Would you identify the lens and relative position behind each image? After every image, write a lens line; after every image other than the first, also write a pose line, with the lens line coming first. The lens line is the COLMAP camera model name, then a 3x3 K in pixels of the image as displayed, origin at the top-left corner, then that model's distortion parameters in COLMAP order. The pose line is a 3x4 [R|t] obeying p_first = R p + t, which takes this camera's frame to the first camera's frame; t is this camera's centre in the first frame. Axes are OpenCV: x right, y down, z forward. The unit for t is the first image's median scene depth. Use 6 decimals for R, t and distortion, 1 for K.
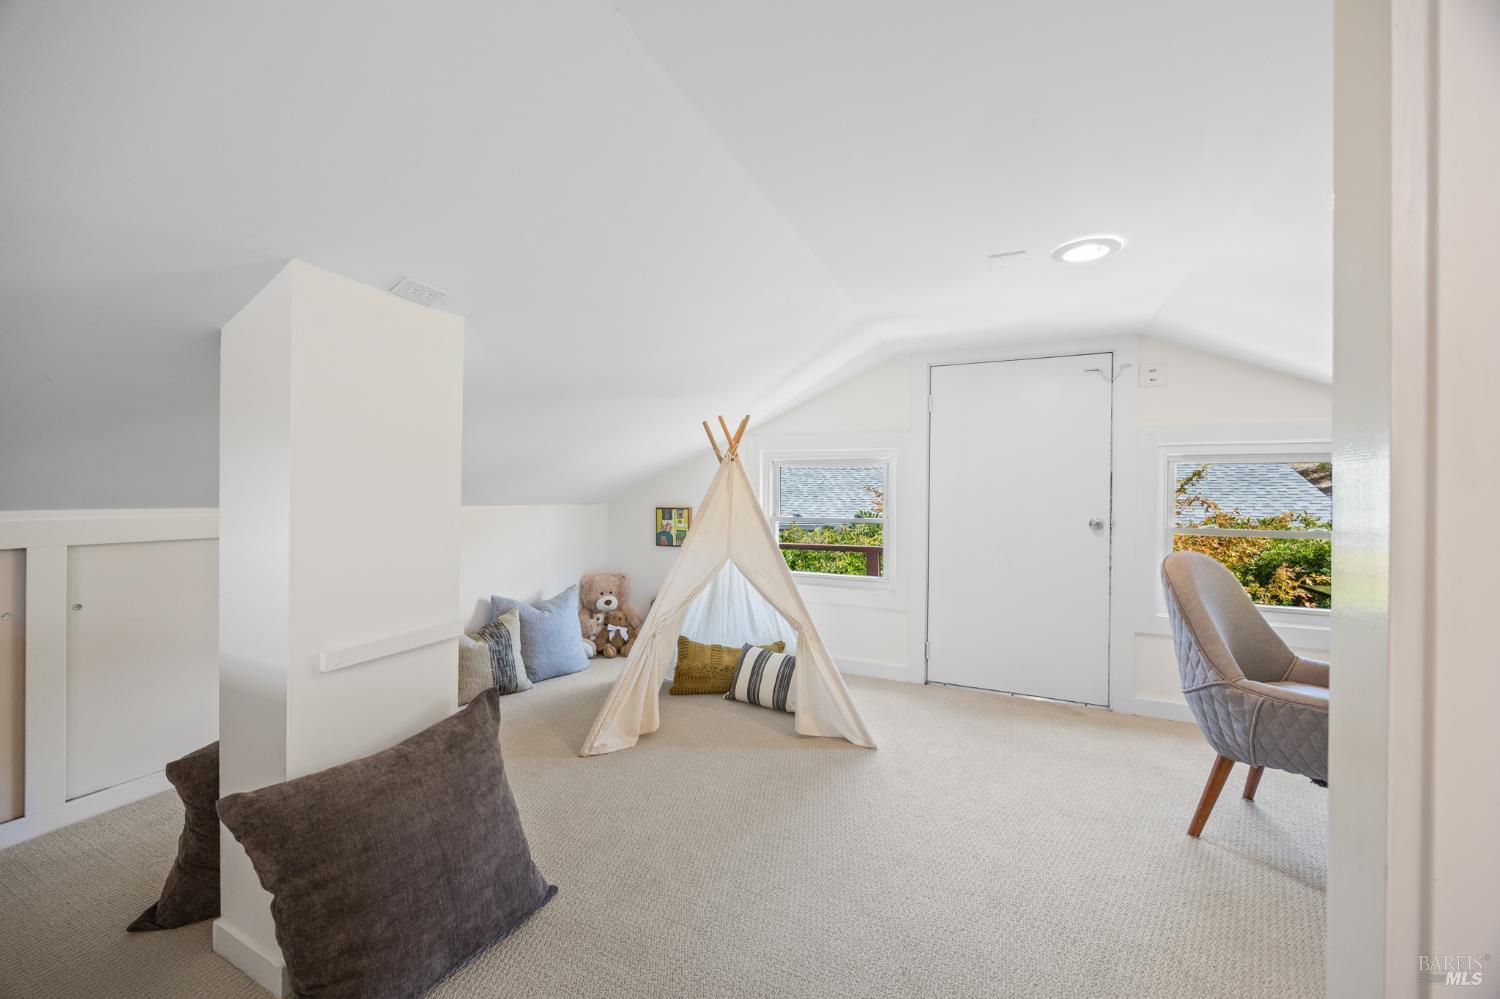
lens RADIAL K [[575.9, 0, 749.1], [0, 575.9, 475.2], [0, 0, 1]] dist [0.000434, -0.000016]
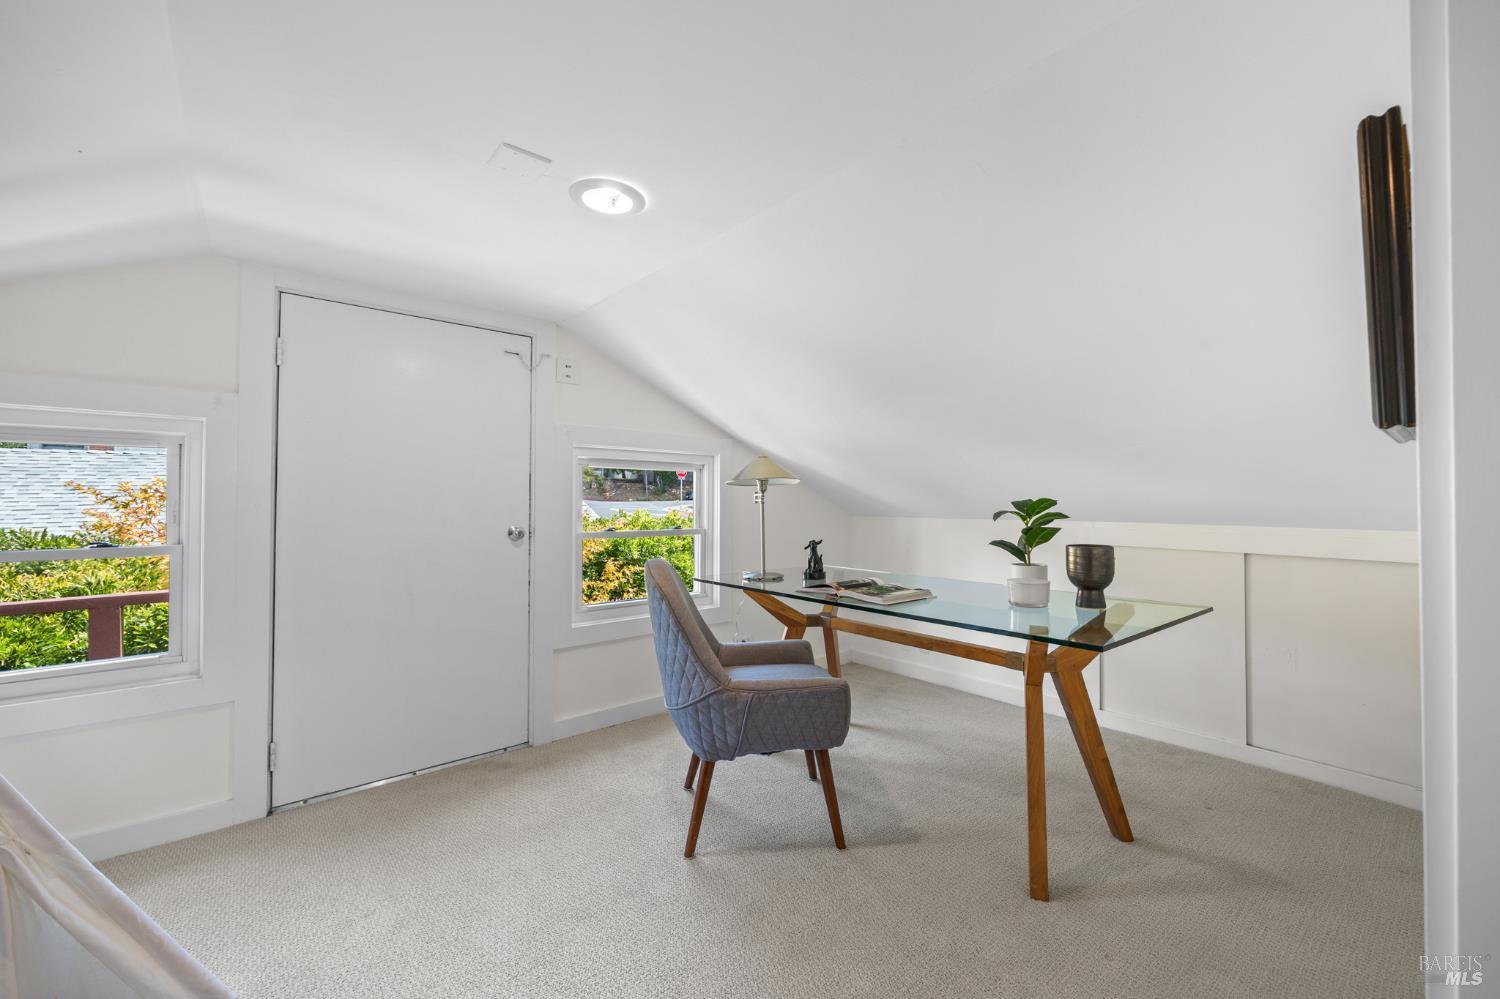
lens RADIAL K [[599.0, 0, 749.1], [0, 599.0, 487.0], [0, 0, 1]] dist [-0.001974, -0.000222]
pose [[0.415613, 0.010844, 0.909477, -0.096709], [-0.029933, 0.999550, 0.001761, 0.006275], [-0.909049, -0.027955, 0.415750, 0.495275]]
